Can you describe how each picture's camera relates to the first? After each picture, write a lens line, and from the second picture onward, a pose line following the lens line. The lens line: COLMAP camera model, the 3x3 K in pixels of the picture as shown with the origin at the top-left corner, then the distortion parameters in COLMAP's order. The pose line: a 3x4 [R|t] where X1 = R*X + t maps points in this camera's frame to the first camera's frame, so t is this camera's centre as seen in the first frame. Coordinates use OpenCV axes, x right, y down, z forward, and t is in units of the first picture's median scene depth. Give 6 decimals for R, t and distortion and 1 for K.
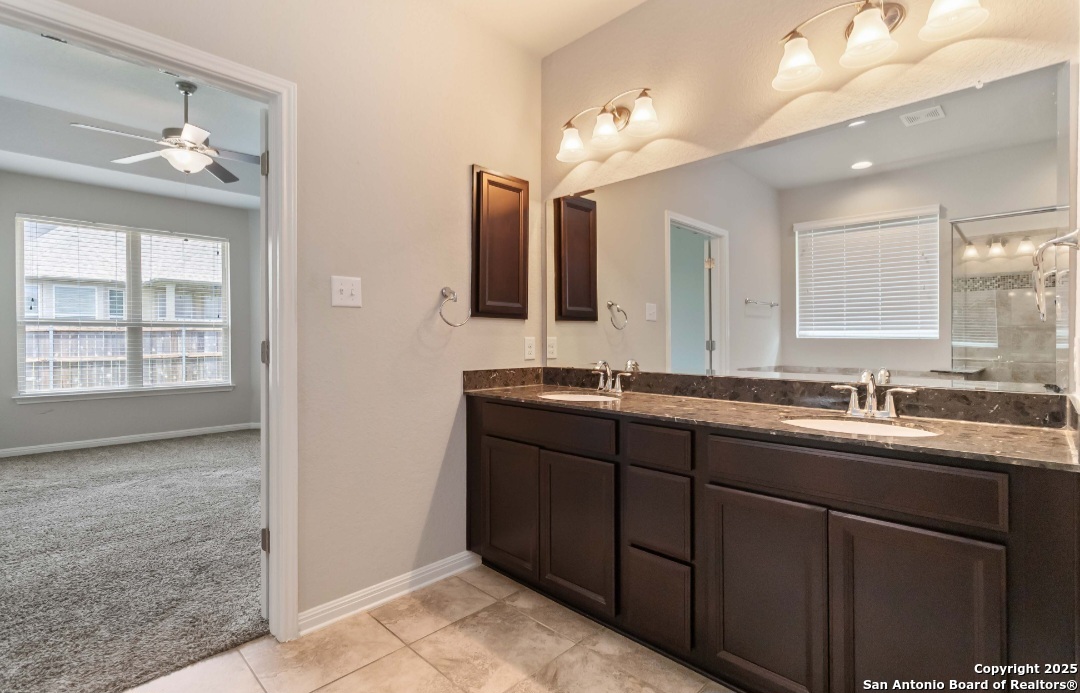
lens RADIAL K [[499.9, 0, 540.0], [0, 499.9, 346.5], [0, 0, 1]] dist [-0.002495, -0.000181]
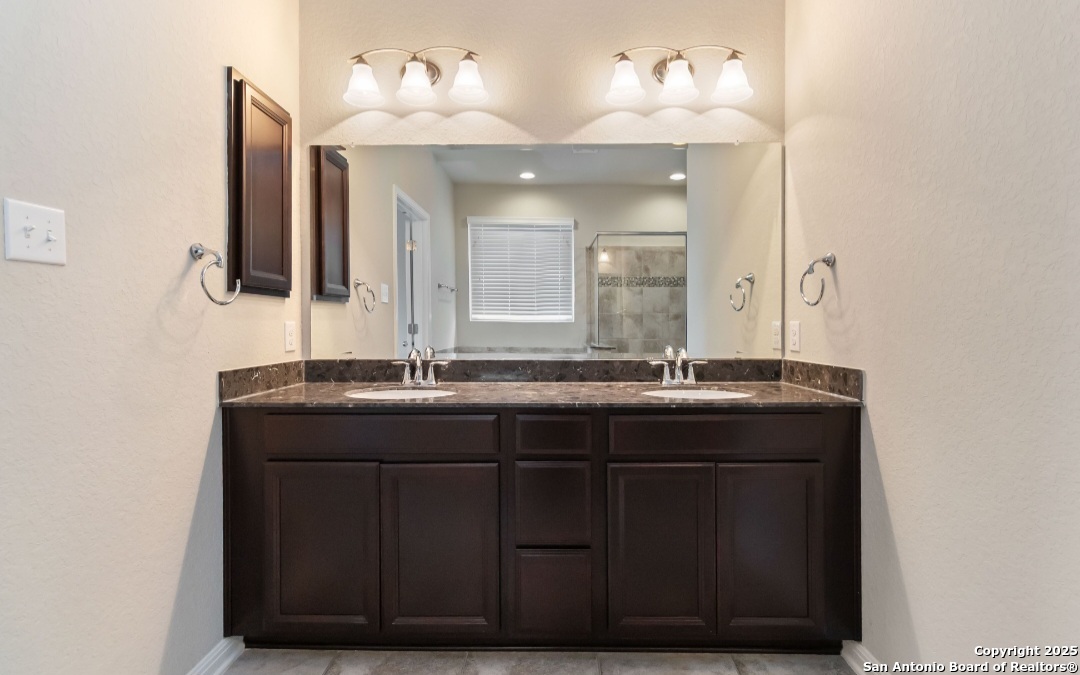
lens RADIAL K [[501.5, 0, 540.7], [0, 501.5, 329.5], [0, 0, 1]] dist [0.000535, 0.000485]
pose [[0.721365, -0.011898, 0.692453, -0.299508], [0.011795, 0.999918, 0.004894, -0.006031], [-0.692455, 0.004637, 0.721446, 0.213293]]
